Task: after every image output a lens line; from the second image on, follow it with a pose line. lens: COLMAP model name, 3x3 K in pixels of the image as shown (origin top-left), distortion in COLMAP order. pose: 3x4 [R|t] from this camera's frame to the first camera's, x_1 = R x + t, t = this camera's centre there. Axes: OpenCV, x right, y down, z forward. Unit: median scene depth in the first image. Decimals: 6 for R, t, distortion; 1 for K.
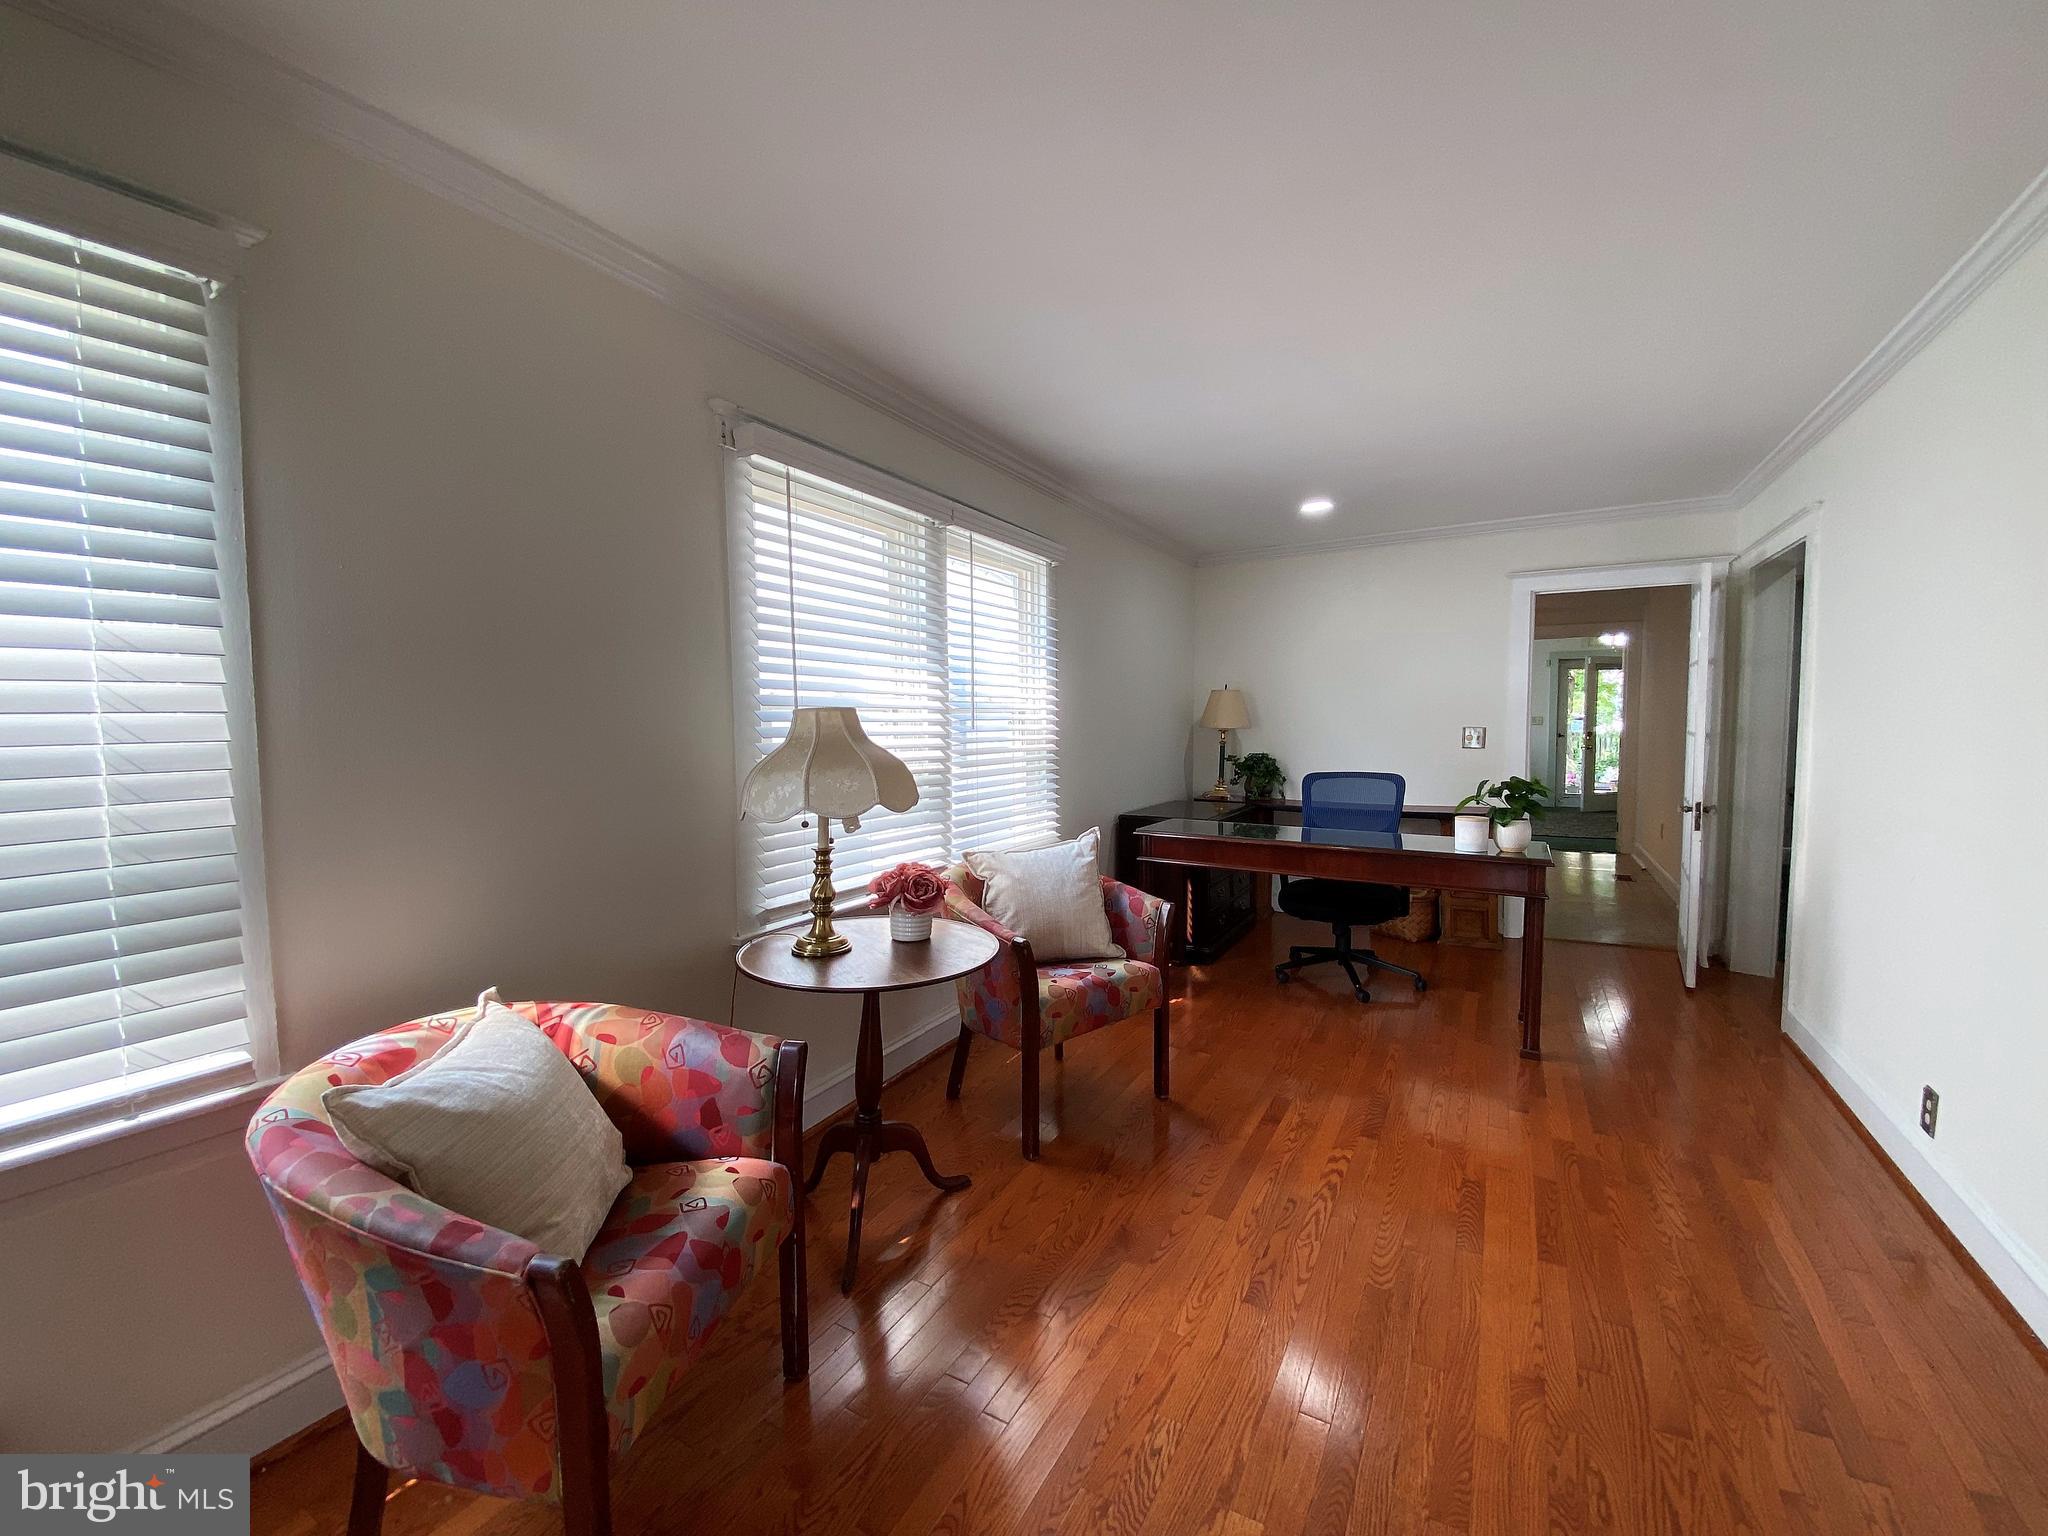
lens RADIAL K [[825.7, 0, 1024.0], [0, 825.7, 768.0], [0, 0, 1]] dist [0.030630, -0.025271]
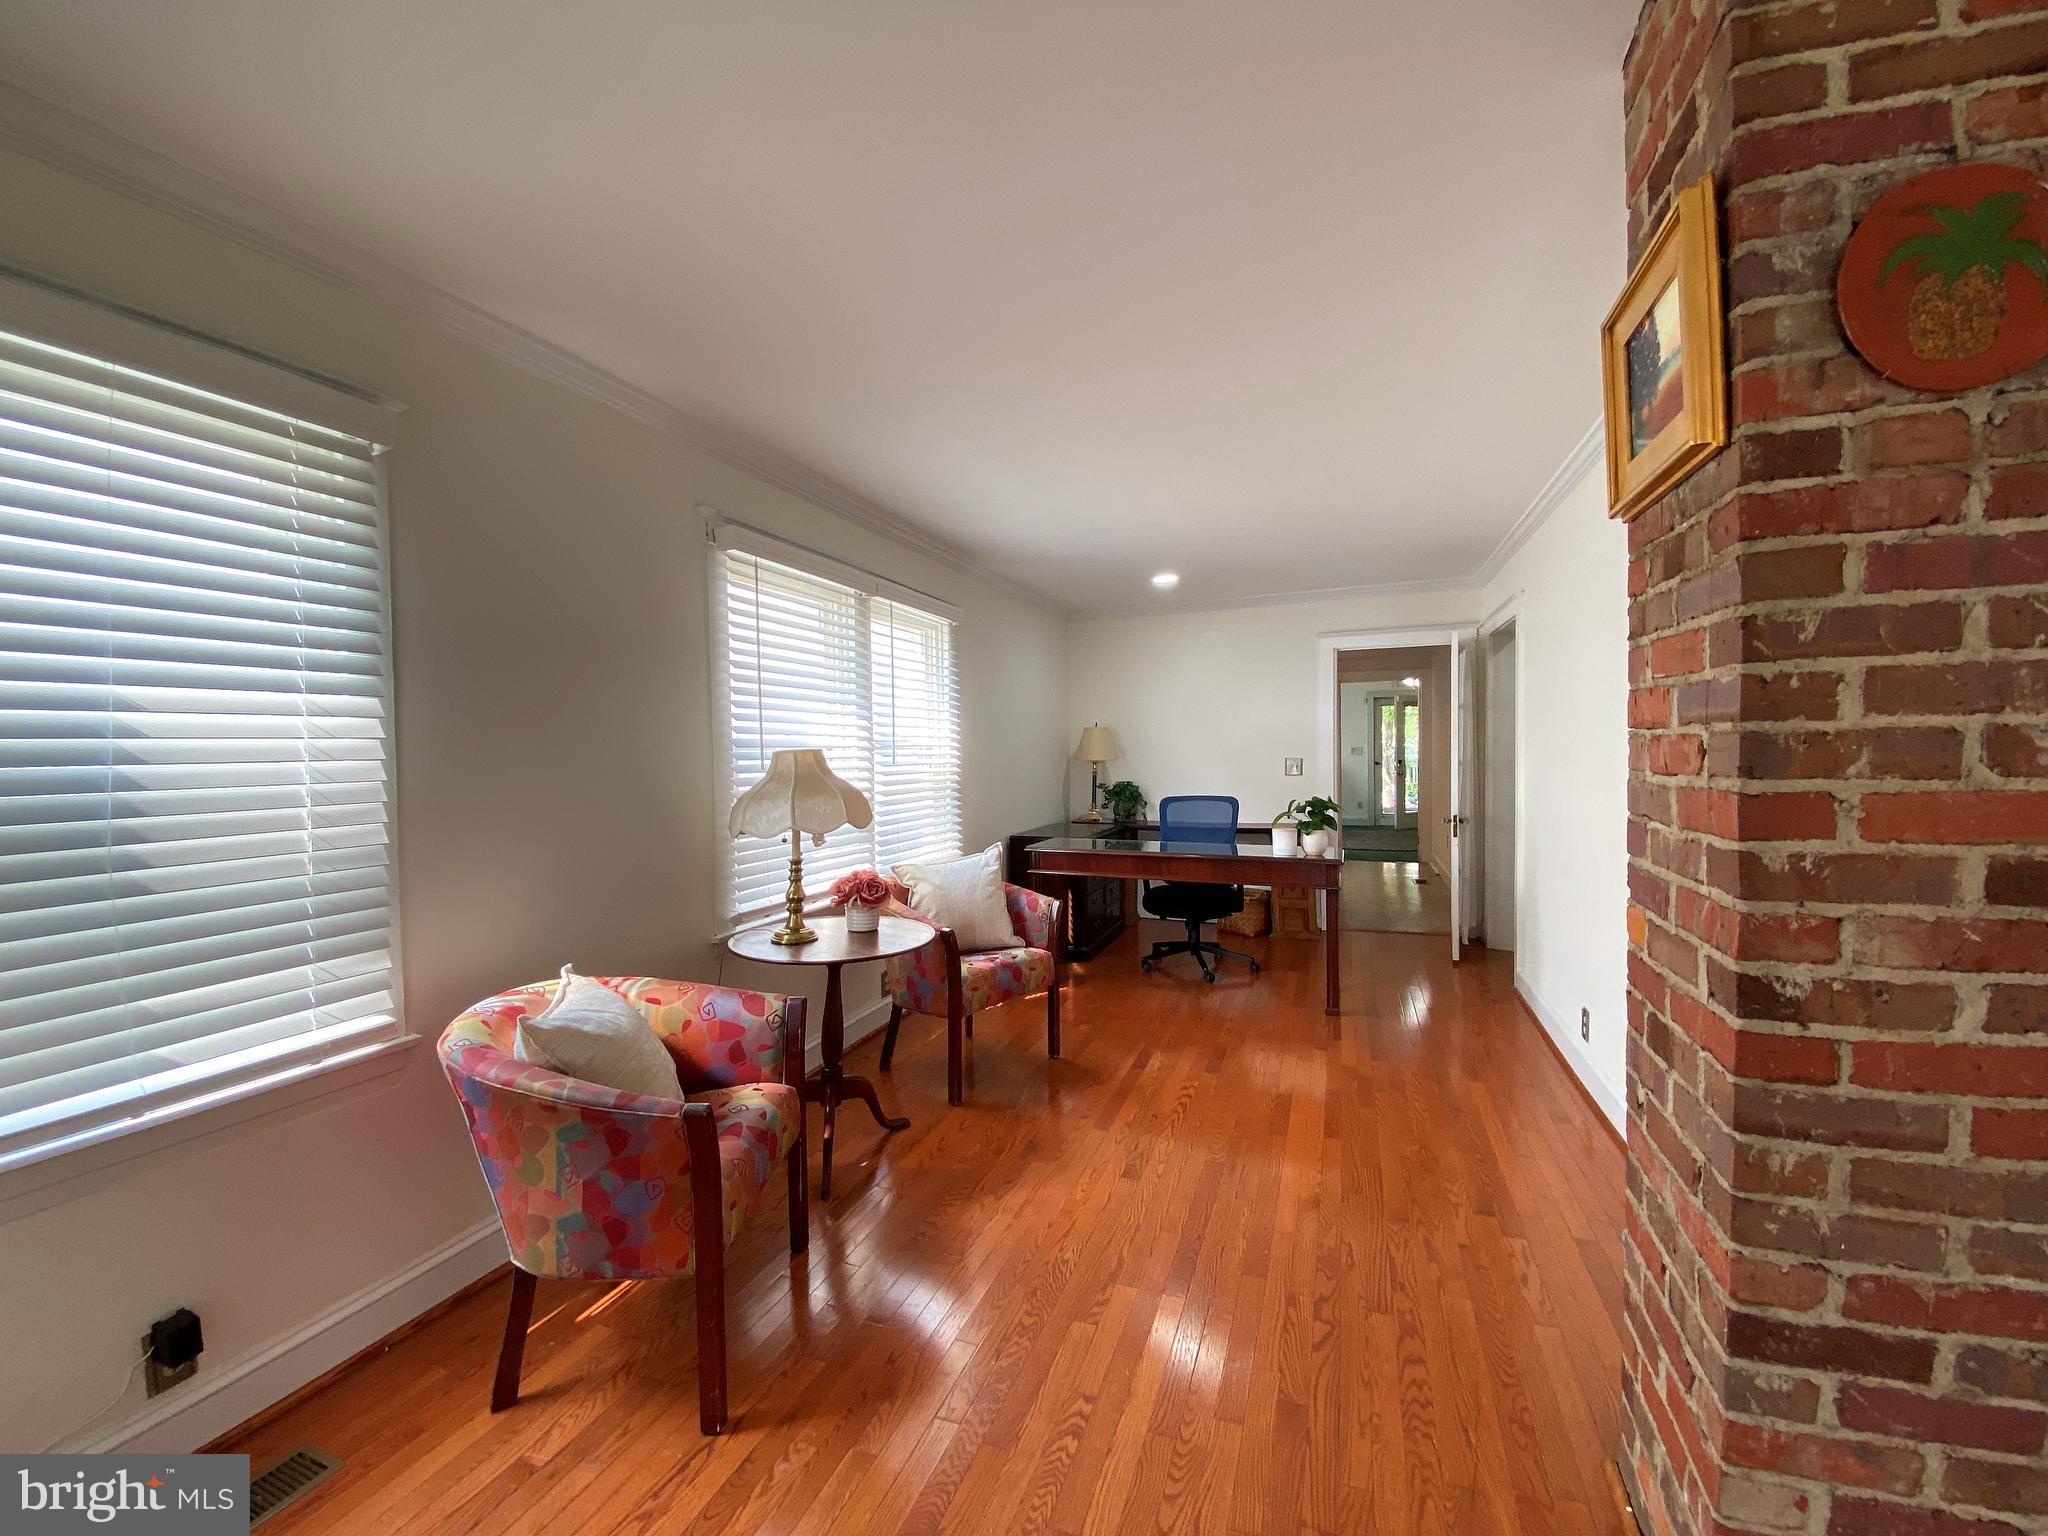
lens RADIAL K [[825.7, 0, 1024.0], [0, 825.7, 768.0], [0, 0, 1]] dist [0.030630, -0.025271]
pose [[0.987866, -0.009857, 0.154993, -0.080622], [0.015641, 0.999224, -0.036146, 0.006834], [-0.154517, 0.038131, 0.987254, -0.282766]]
